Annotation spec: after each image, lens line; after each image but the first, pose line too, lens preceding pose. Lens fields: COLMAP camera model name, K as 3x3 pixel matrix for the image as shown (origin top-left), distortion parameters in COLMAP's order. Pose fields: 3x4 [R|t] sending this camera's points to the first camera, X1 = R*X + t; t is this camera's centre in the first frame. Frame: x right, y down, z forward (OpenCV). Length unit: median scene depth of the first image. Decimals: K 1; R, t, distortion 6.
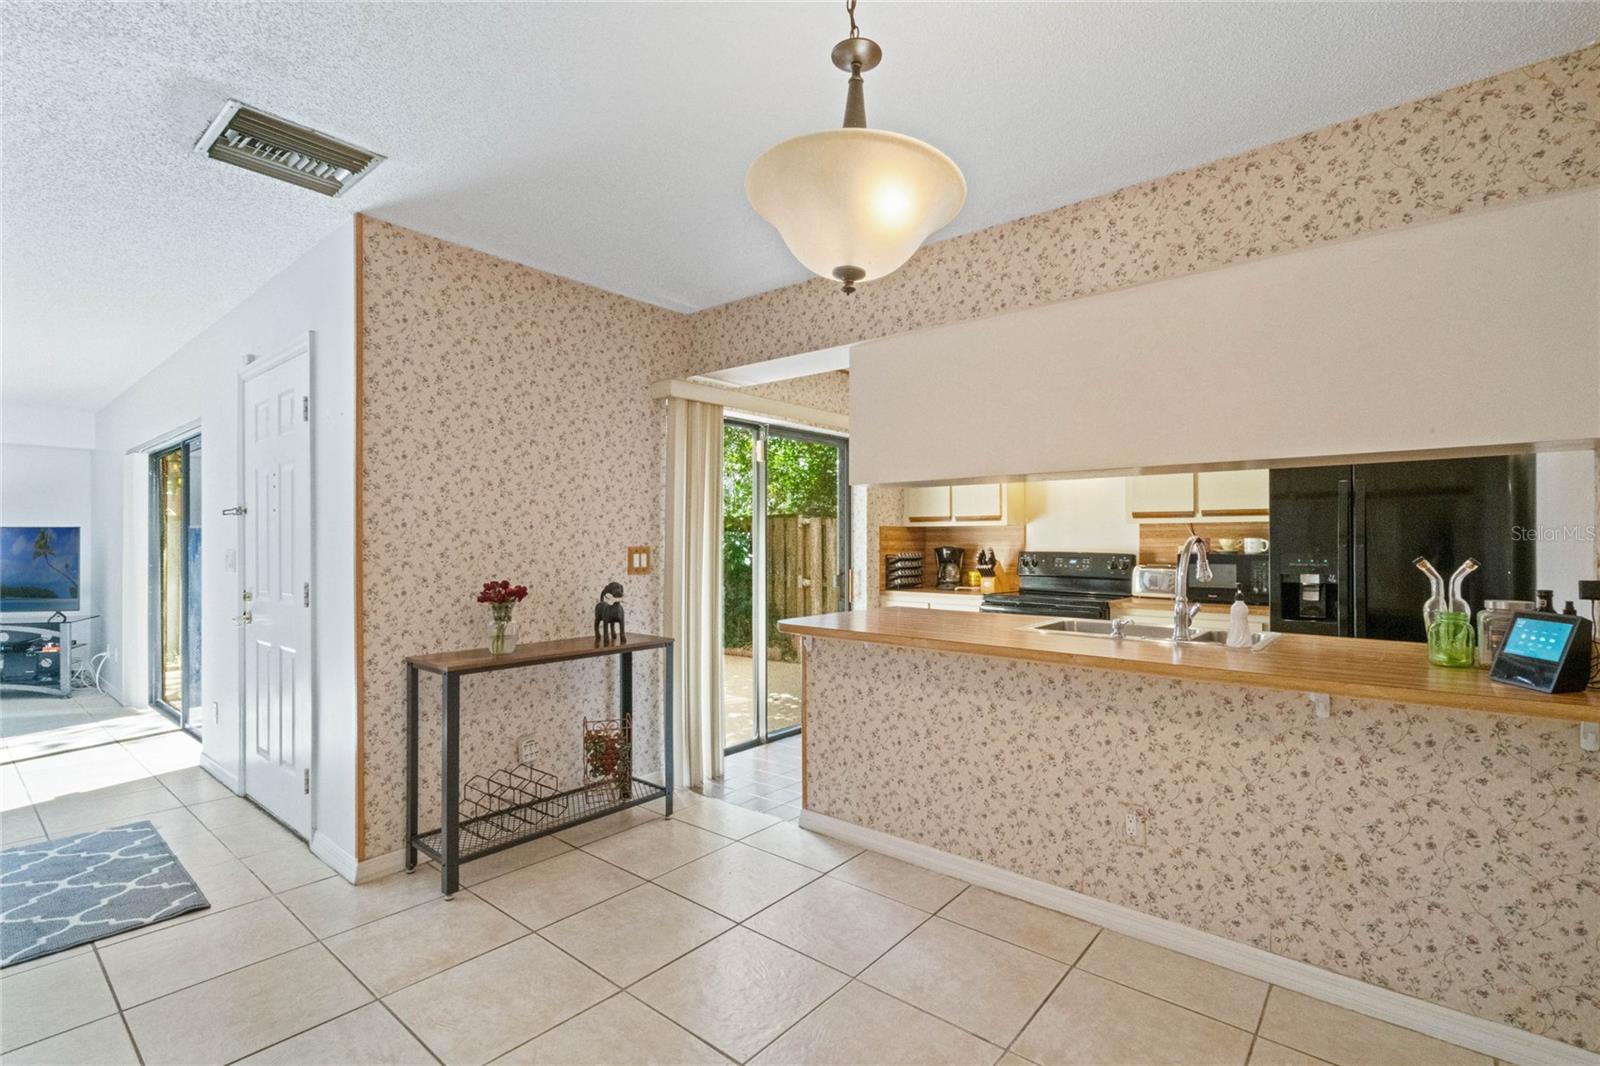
lens RADIAL K [[743.5, 0, 796.2], [0, 743.5, 542.2], [0, 0, 1]] dist [-0.001803, 0.001779]
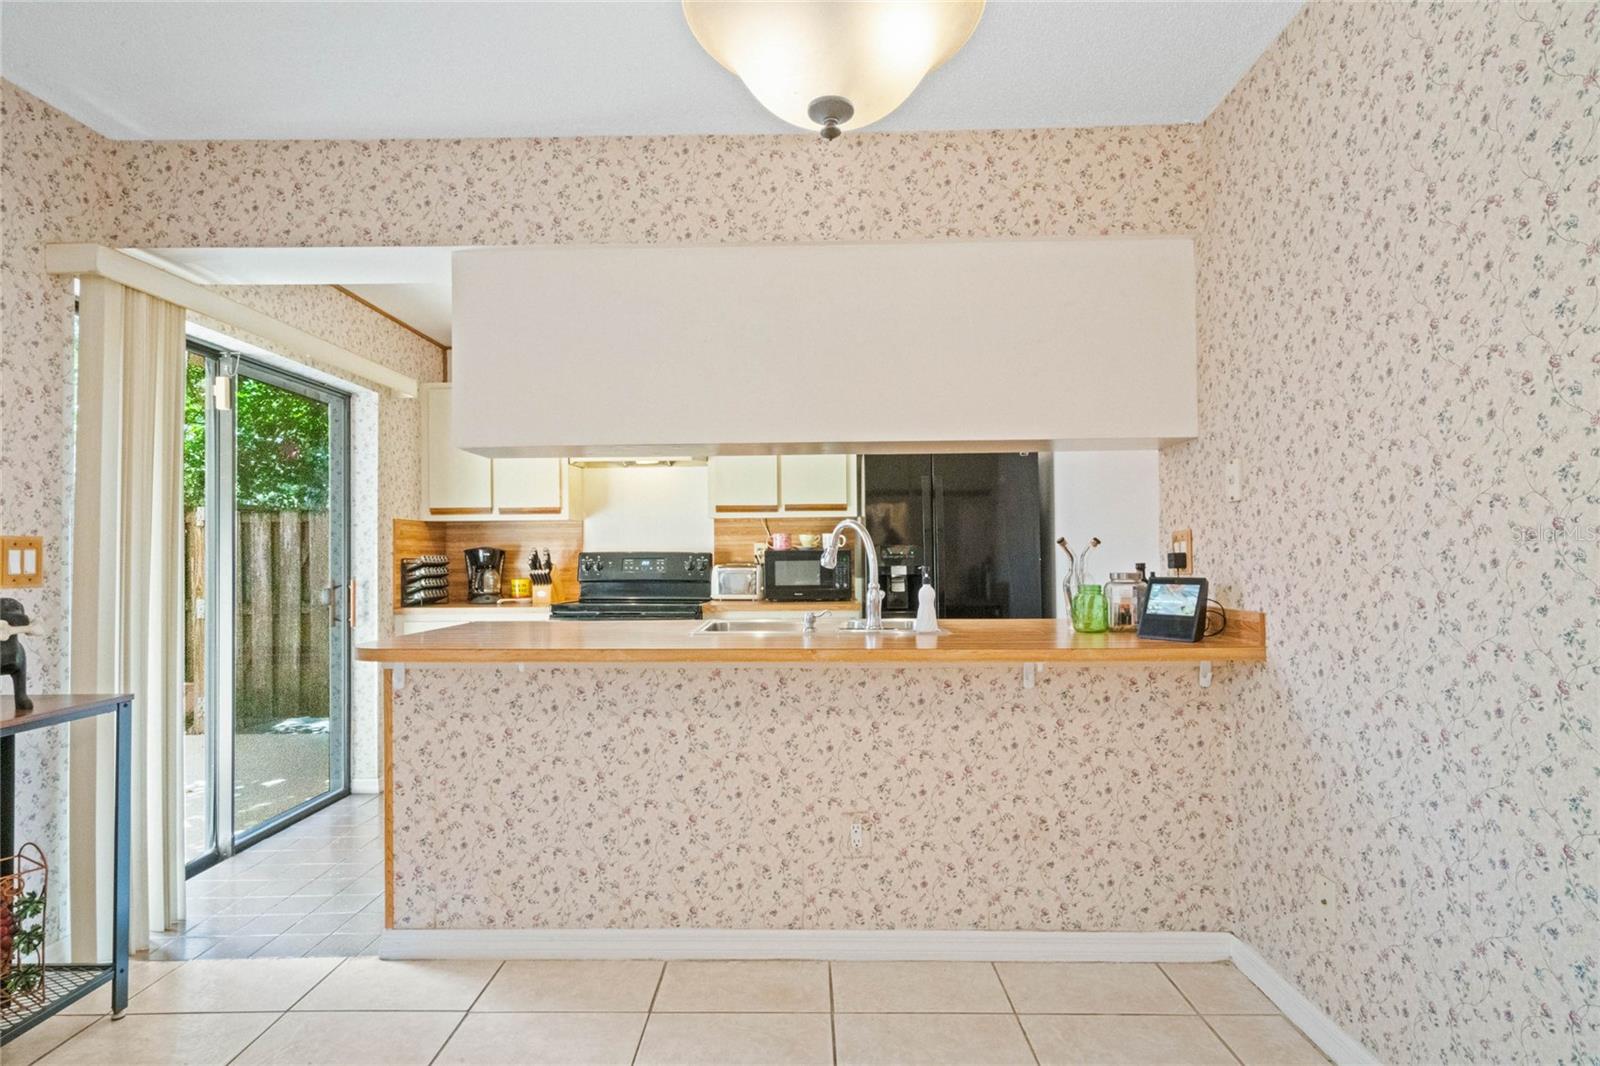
lens RADIAL K [[881.9, 0, 798.8], [0, 881.9, 540.7], [0, 0, 1]] dist [0.002366, 0.005543]
pose [[0.773177, 0.002507, 0.634185, -0.185540], [0.010159, 0.999815, -0.016337, 0.026043], [-0.634109, 0.019074, 0.773009, 0.138258]]
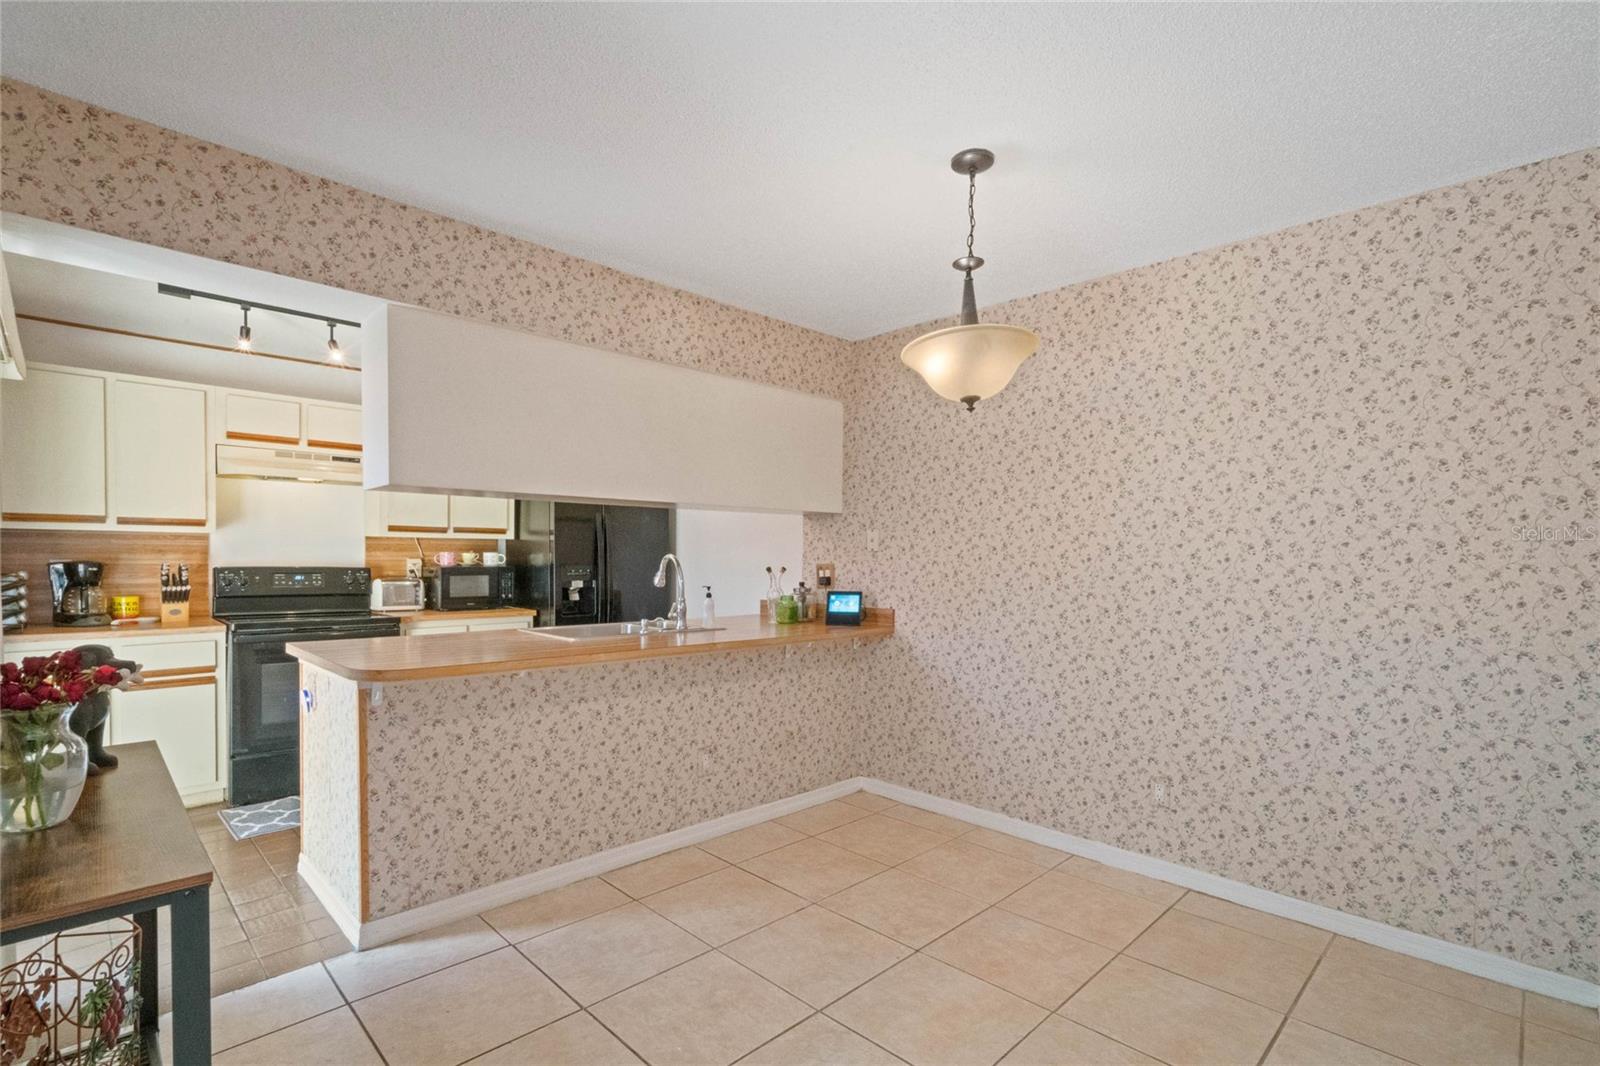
lens RADIAL K [[743.5, 0, 799.4], [0, 743.5, 577.7], [0, 0, 1]] dist [-0.001803, 0.001779]
pose [[0.092780, -0.029088, 0.995262, -0.599634], [-0.007426, 0.999525, 0.029905, -0.005428], [-0.995659, -0.010165, 0.092520, 0.459324]]
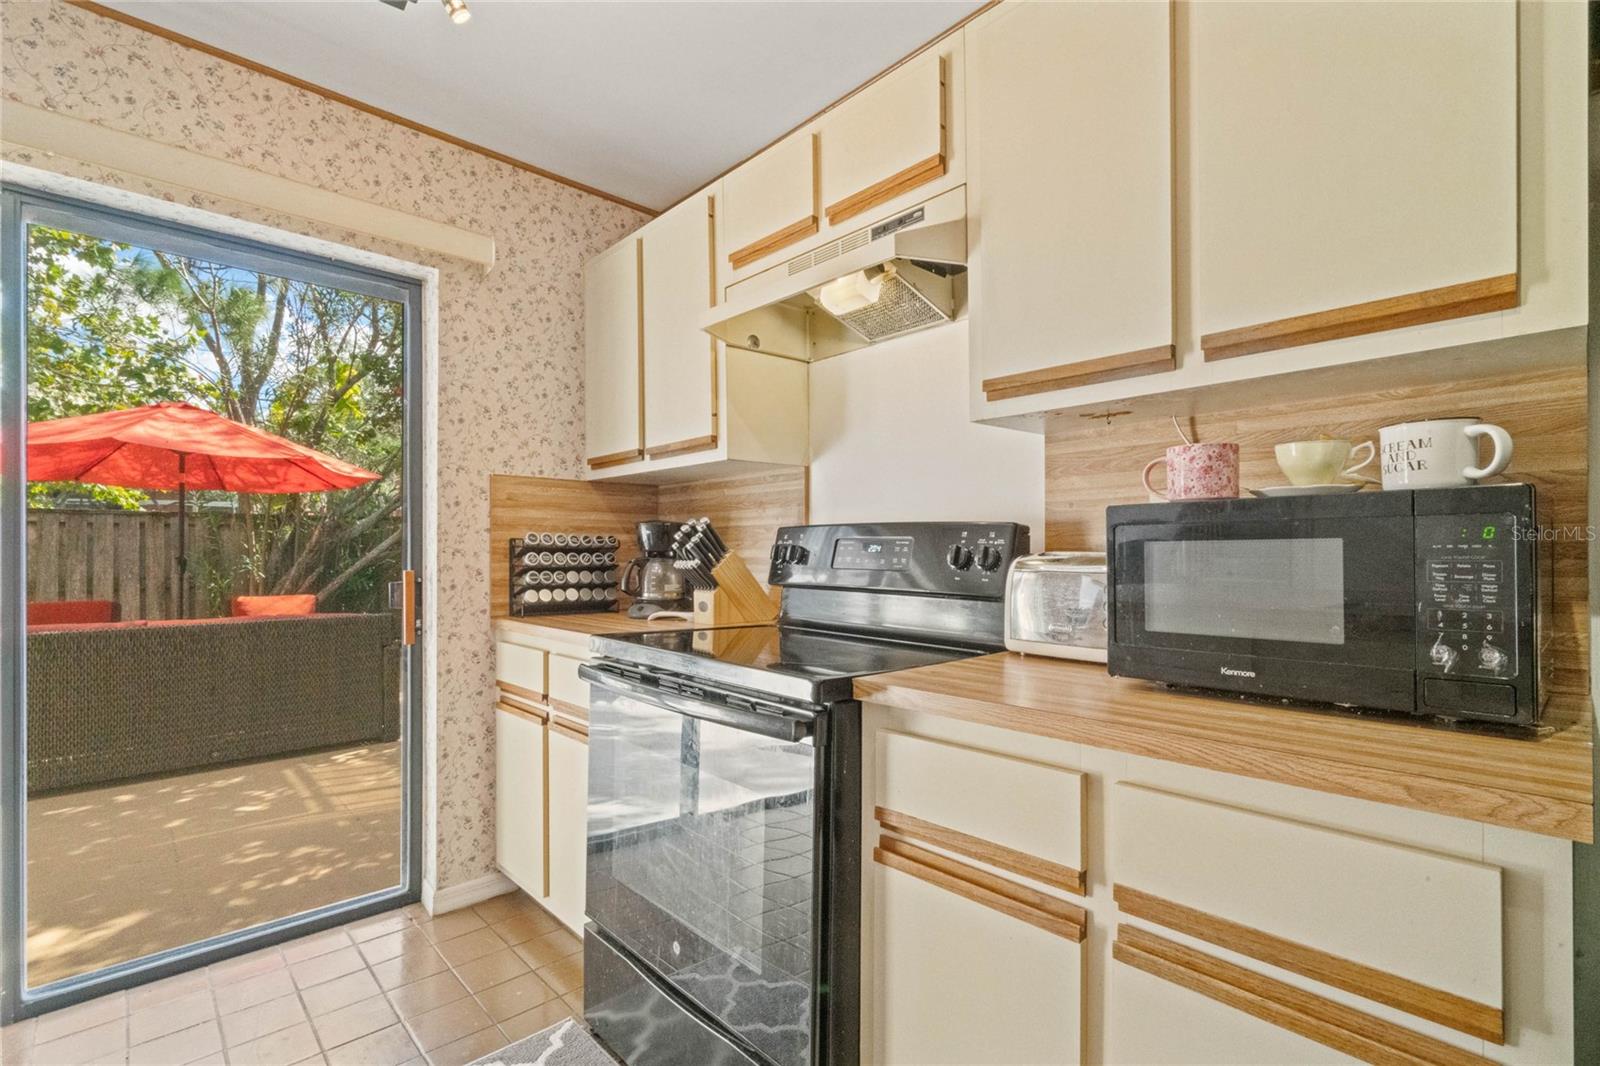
lens RADIAL K [[743.5, 0, 785.2], [0, 743.5, 548.0], [0, 0, 1]] dist [-0.001803, 0.001779]
pose [[0.990490, 0.000307, -0.137586, 0.518258], [-0.001580, 0.999957, -0.009141, 0.040136], [0.137578, 0.009272, 0.990448, 0.857599]]
